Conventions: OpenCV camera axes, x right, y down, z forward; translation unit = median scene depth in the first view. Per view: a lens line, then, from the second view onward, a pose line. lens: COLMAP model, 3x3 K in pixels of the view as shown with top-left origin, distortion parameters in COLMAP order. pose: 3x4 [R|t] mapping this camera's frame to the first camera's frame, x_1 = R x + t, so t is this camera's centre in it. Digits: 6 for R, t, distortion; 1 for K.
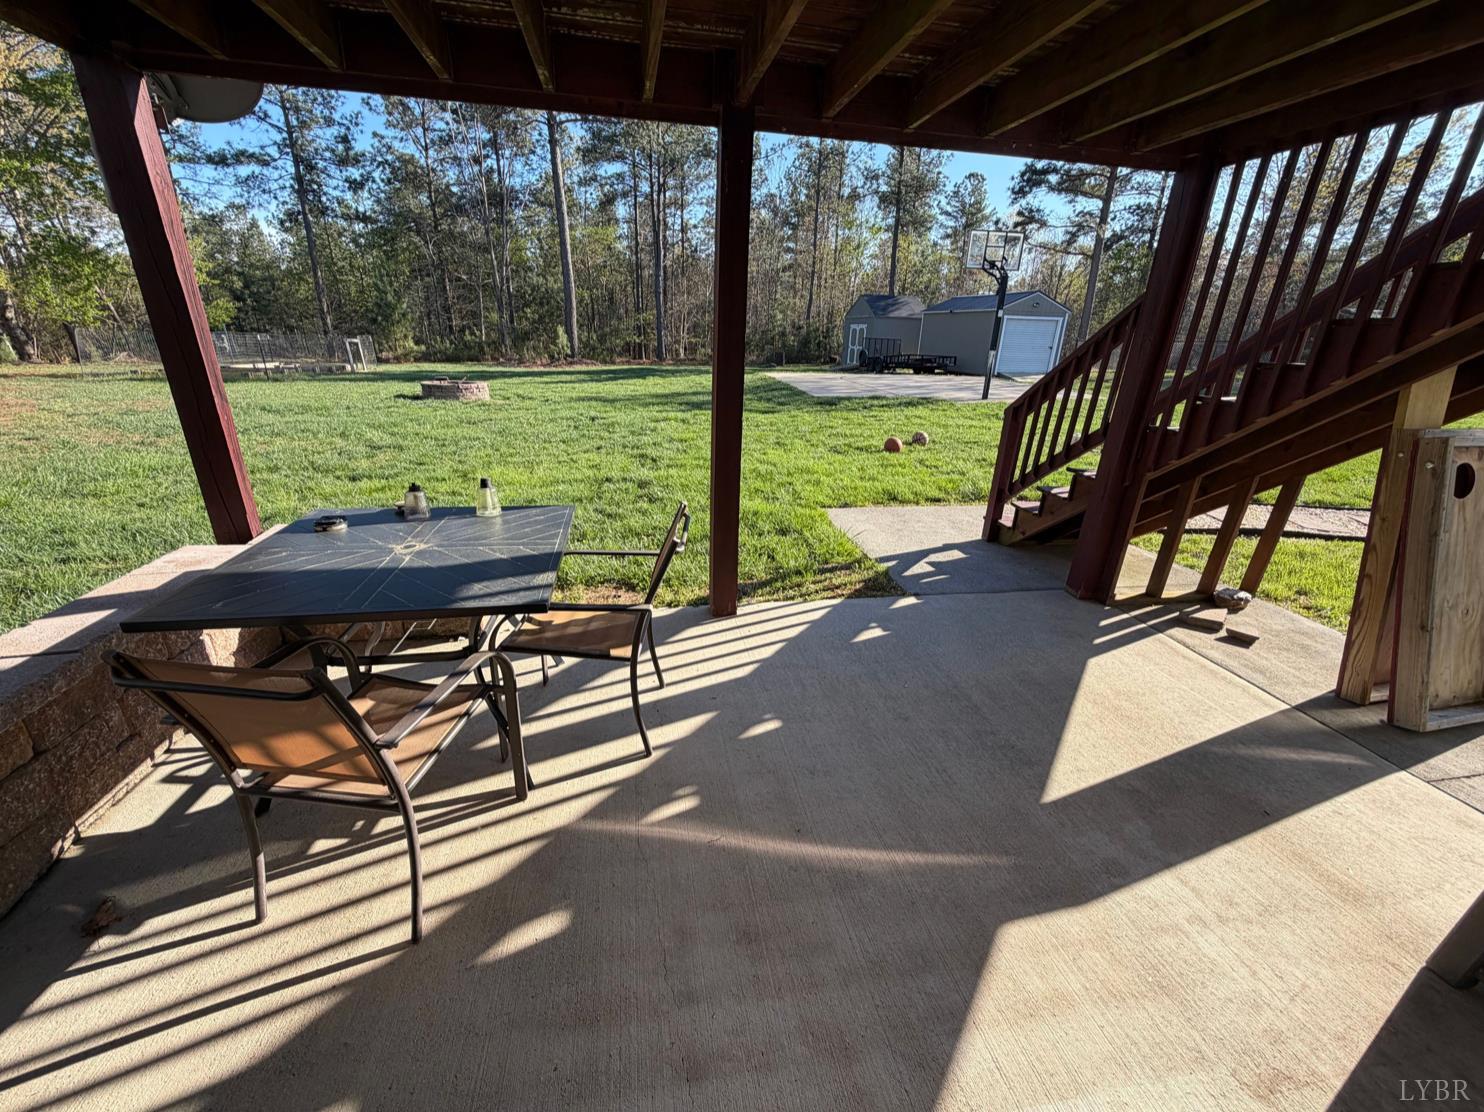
lens RADIAL K [[592.5, 0, 736.2], [0, 592.5, 559.9], [0, 0, 1]] dist [-0.000361, -0.000038]
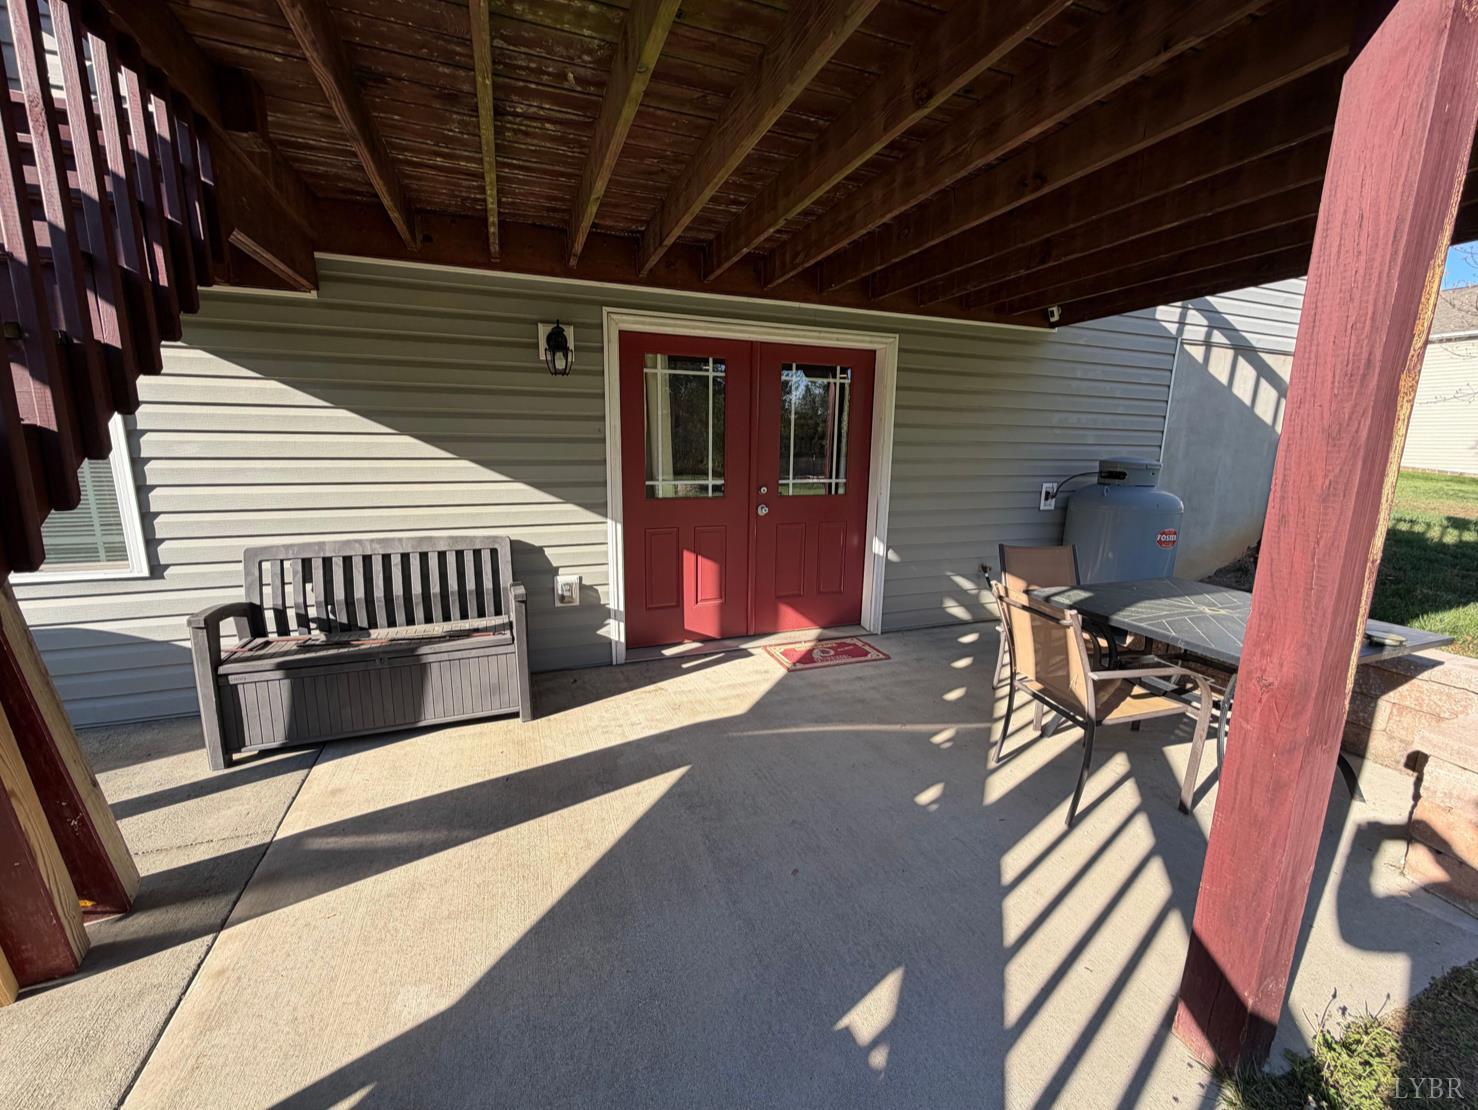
lens RADIAL K [[592.6, 0, 732.4], [0, 592.6, 556.1], [0, 0, 1]] dist [0.000001, 0.000021]
pose [[-0.981750, -0.004962, -0.190113, 0.675262], [-0.105469, 0.846052, 0.522563, -0.658577], [0.158253, 0.533078, -0.831134, 1.855936]]
